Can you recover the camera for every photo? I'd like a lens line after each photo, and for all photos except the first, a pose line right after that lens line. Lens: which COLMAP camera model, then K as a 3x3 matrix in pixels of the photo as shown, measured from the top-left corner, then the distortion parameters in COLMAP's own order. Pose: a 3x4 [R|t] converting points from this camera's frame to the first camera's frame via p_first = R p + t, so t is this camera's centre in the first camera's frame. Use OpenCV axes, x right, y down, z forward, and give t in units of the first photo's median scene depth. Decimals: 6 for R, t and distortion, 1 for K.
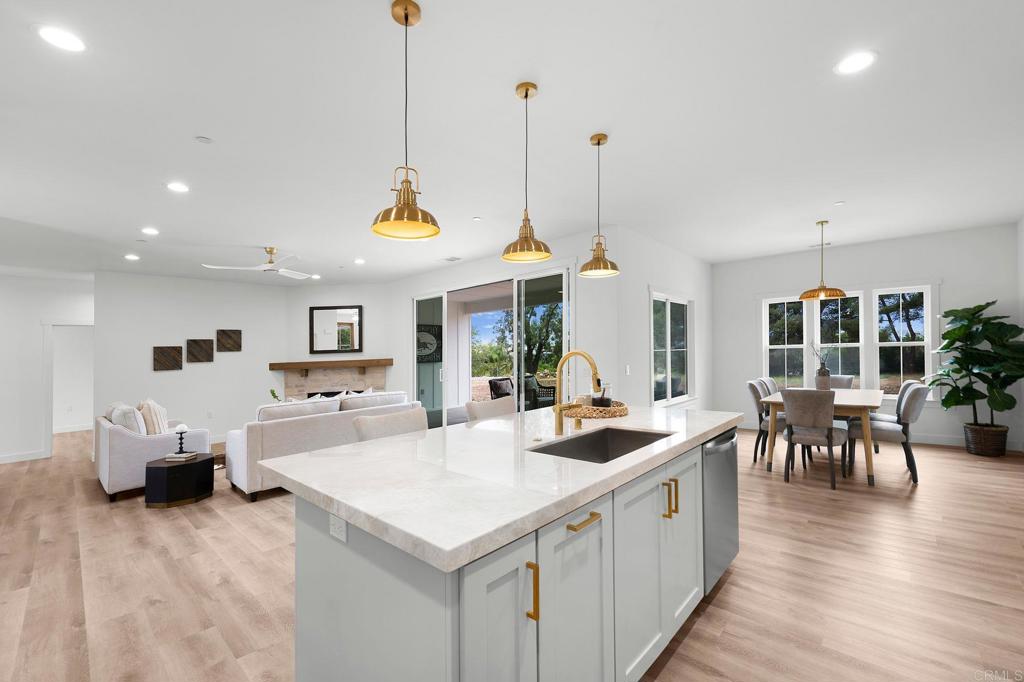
lens RADIAL K [[414.3, 0, 510.3], [0, 414.3, 346.7], [0, 0, 1]] dist [-0.008768, -0.003209]
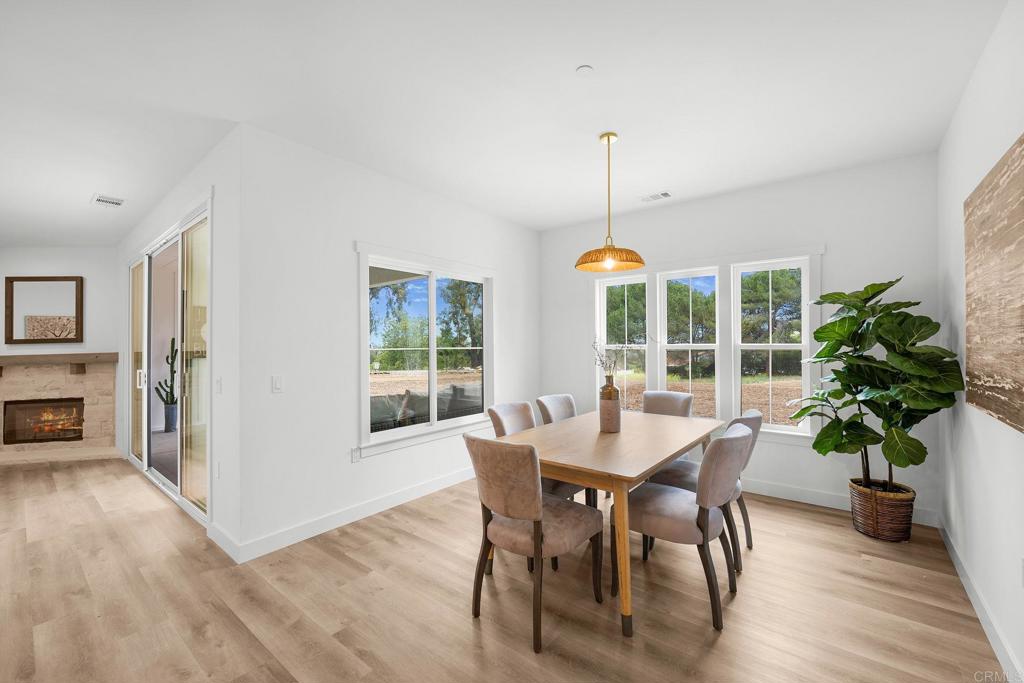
lens RADIAL K [[414.3, 0, 505.6], [0, 414.3, 337.9], [0, 0, 1]] dist [-0.008768, -0.003209]
pose [[0.998893, 0.019649, 0.042744, 0.577560], [-0.019450, 0.999798, -0.005059, -0.009732], [-0.042835, 0.004222, 0.999073, 0.415345]]
